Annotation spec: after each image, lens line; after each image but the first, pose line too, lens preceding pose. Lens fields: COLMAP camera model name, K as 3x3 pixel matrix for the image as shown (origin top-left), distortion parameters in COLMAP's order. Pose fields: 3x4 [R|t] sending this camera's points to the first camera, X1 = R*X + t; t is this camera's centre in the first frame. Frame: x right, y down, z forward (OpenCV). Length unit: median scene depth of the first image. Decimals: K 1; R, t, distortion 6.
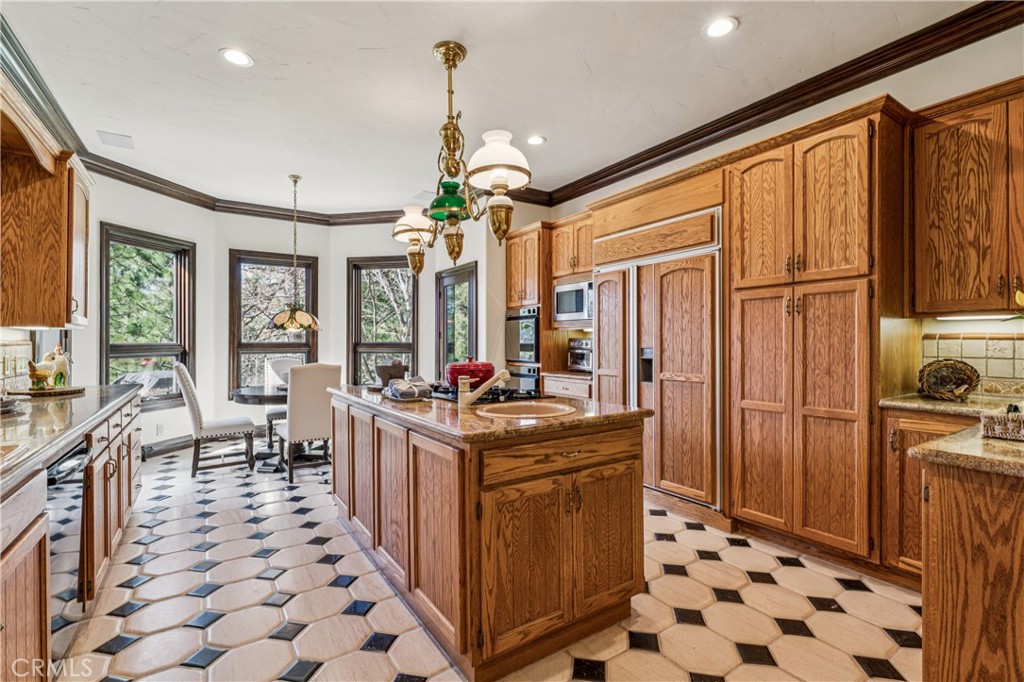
lens RADIAL K [[465.8, 0, 514.3], [0, 465.8, 343.8], [0, 0, 1]] dist [-0.001485, -0.000601]
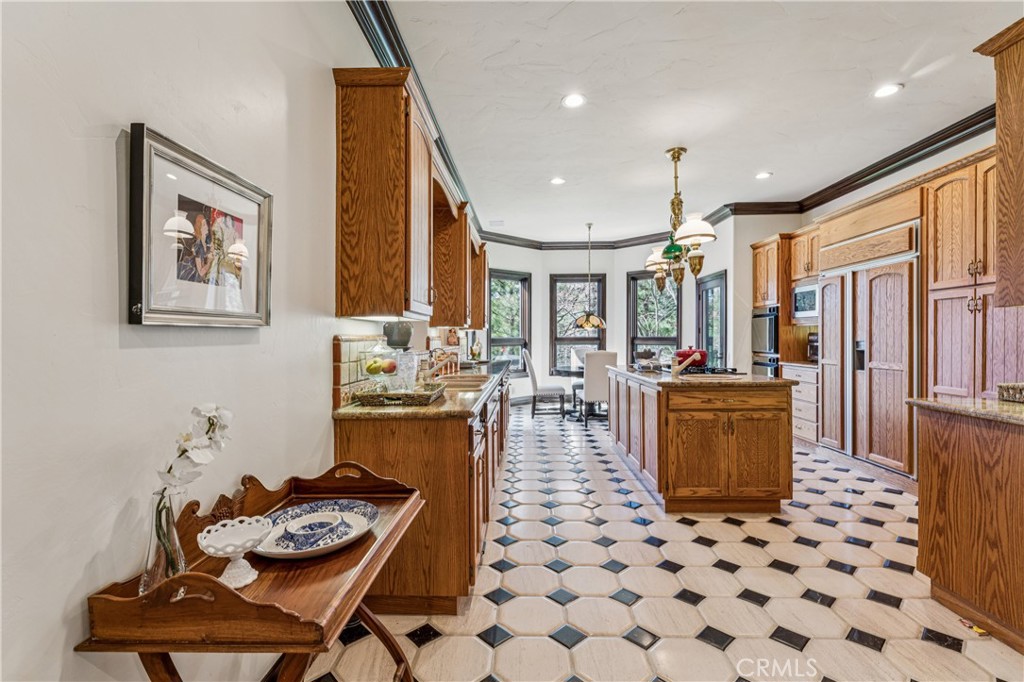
lens RADIAL K [[457.6, 0, 512.0], [0, 457.6, 341.0], [0, 0, 1]] dist [0.000378, -0.000109]
pose [[0.813629, 0.002844, -0.581378, 0.251453], [0.001177, 0.999978, 0.006539, 0.000149], [0.581384, -0.006005, 0.813607, -0.469626]]
